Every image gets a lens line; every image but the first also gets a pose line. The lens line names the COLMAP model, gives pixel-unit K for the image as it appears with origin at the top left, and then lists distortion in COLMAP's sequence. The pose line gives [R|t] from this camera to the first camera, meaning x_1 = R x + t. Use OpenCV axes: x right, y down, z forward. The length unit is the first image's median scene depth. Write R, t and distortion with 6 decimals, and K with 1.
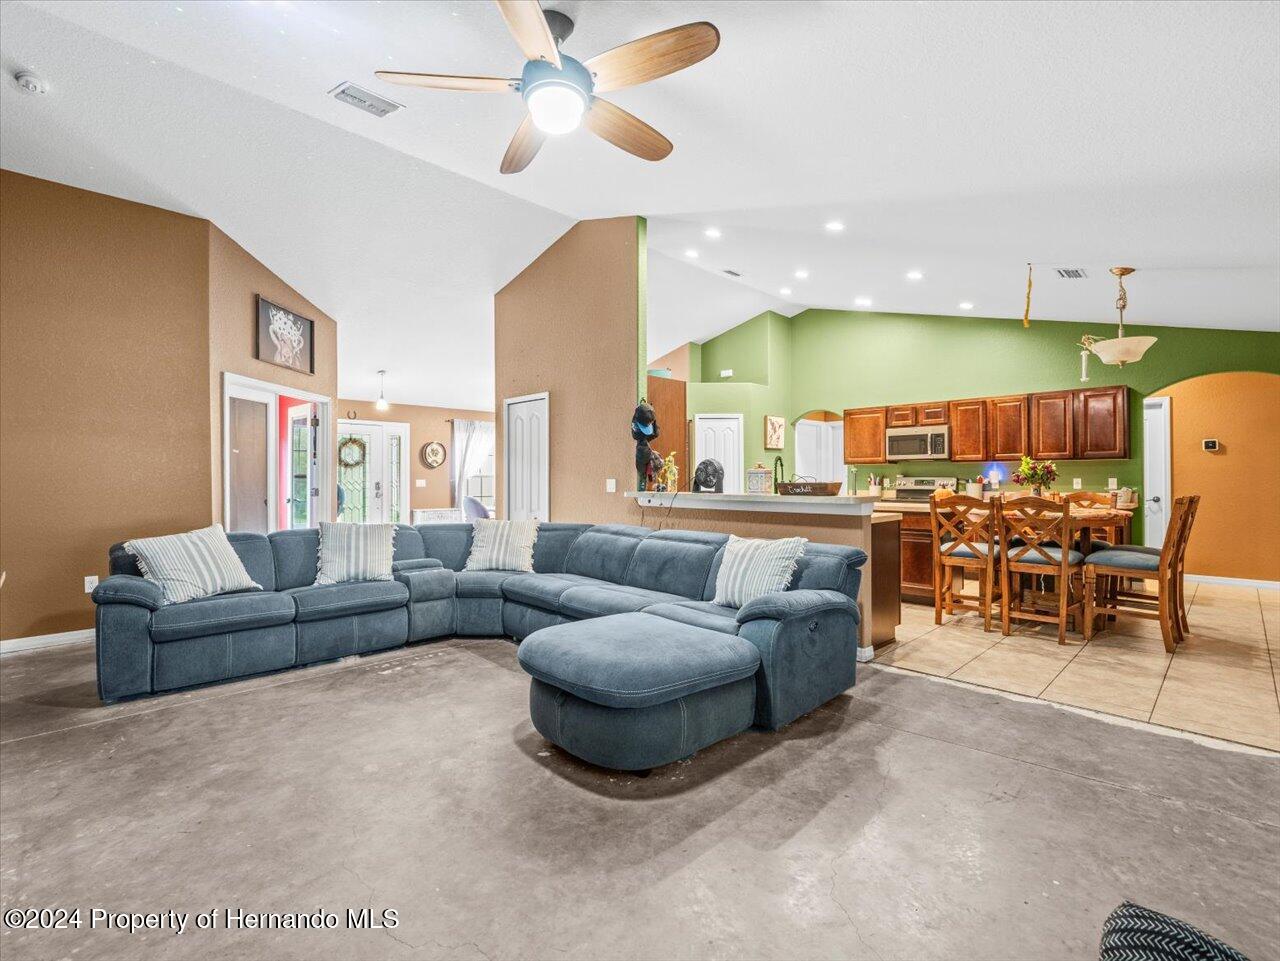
lens RADIAL K [[579.4, 0, 651.8], [0, 579.4, 471.7], [0, 0, 1]] dist [0.008121, 0.000237]
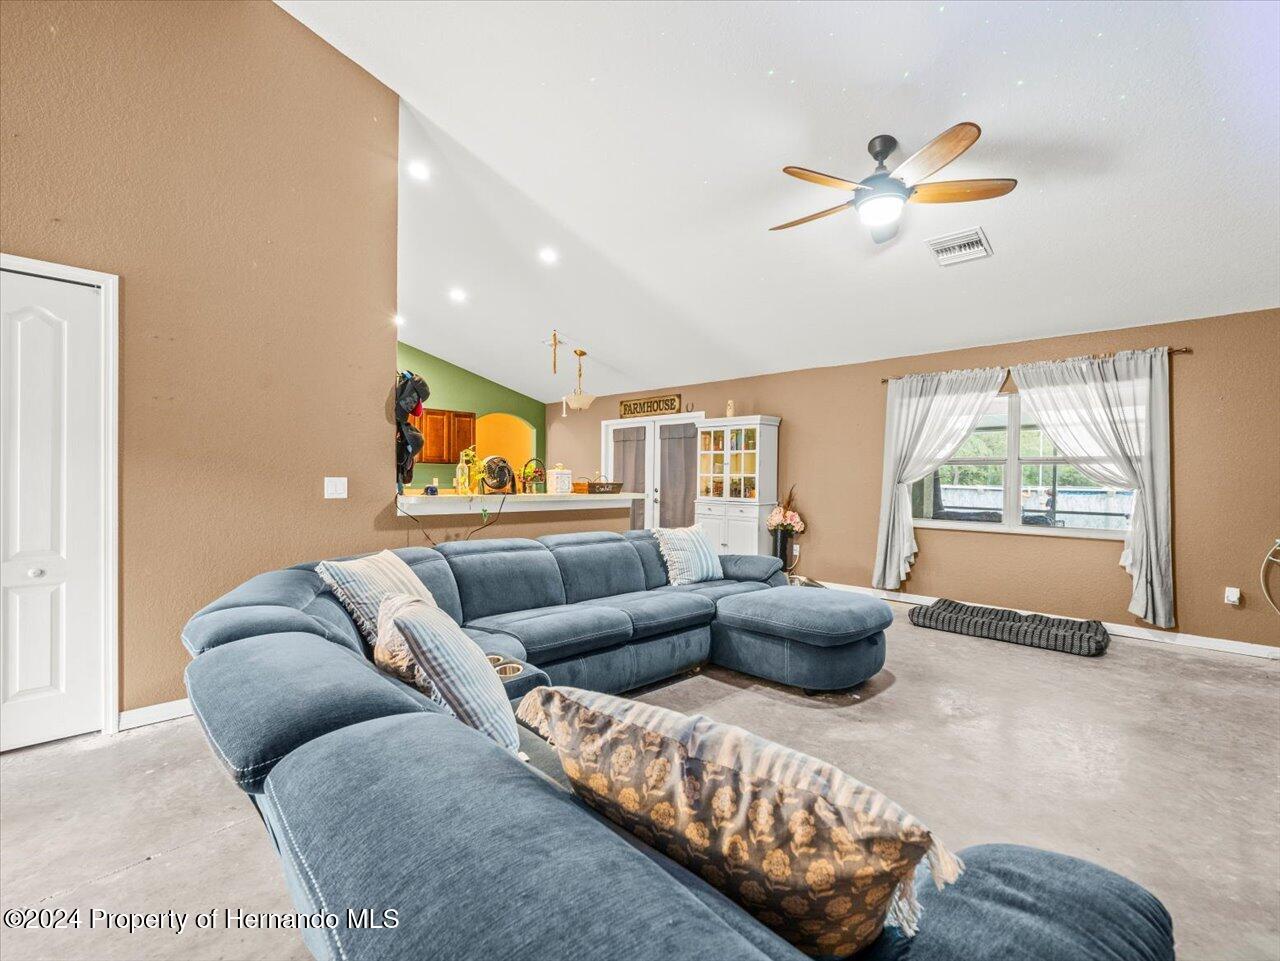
lens RADIAL K [[584.4, 0, 609.8], [0, 584.4, 479.8], [0, 0, 1]] dist [-0.000076, 0.000098]
pose [[0.041744, -0.002214, 0.999126, -0.953176], [-0.025199, 0.999677, 0.003268, 0.008636], [-0.998811, -0.025314, 0.041675, 0.952699]]
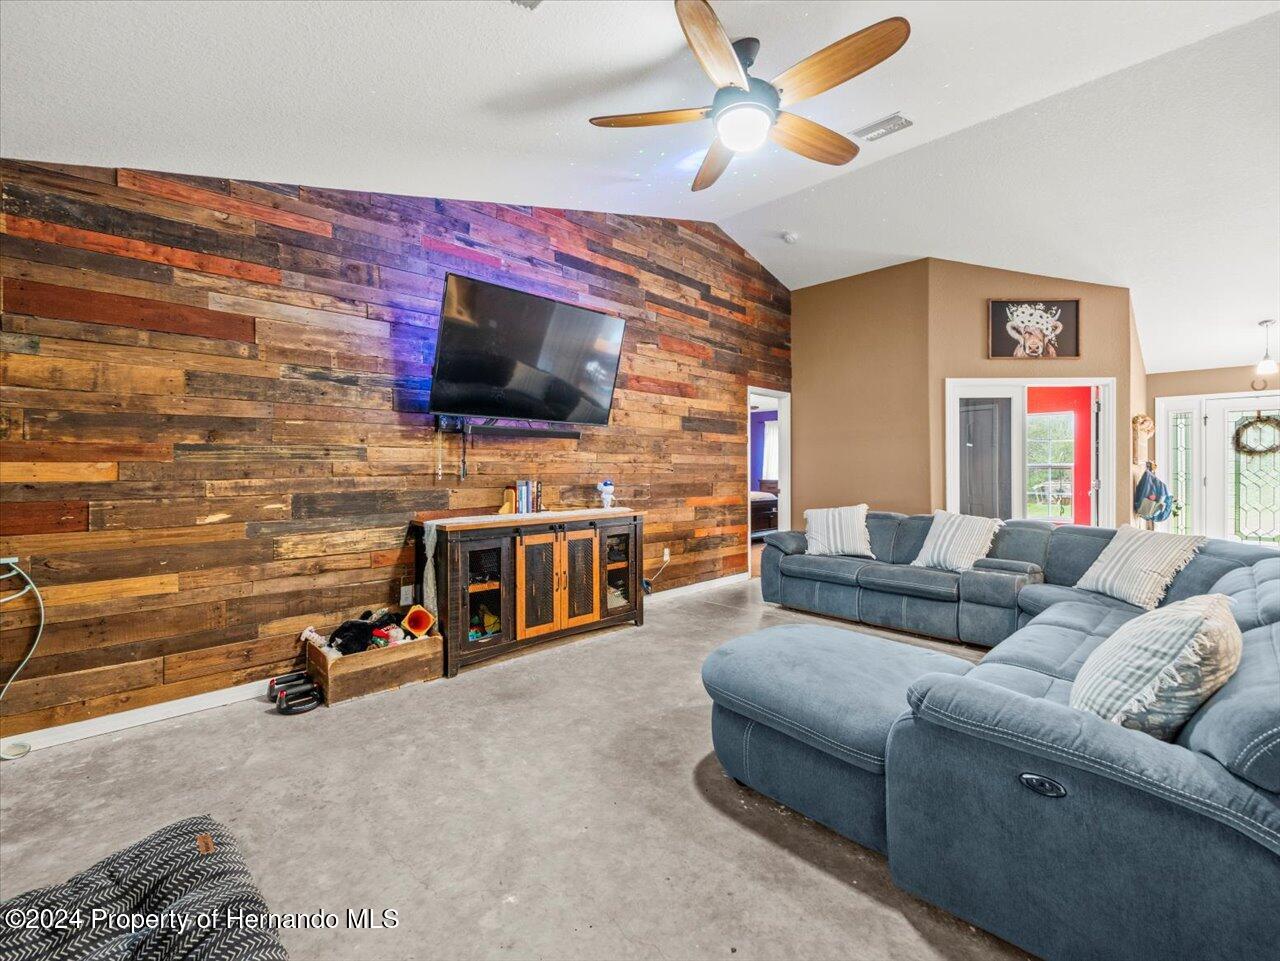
lens RADIAL K [[579.4, 0, 651.8], [0, 579.4, 471.7], [0, 0, 1]] dist [0.008121, 0.000237]
pose [[0.013523, 0.004760, -0.999897, 0.546017], [0.010729, 0.999930, 0.004906, 0.004133], [0.999851, -0.010794, 0.013471, 0.494840]]
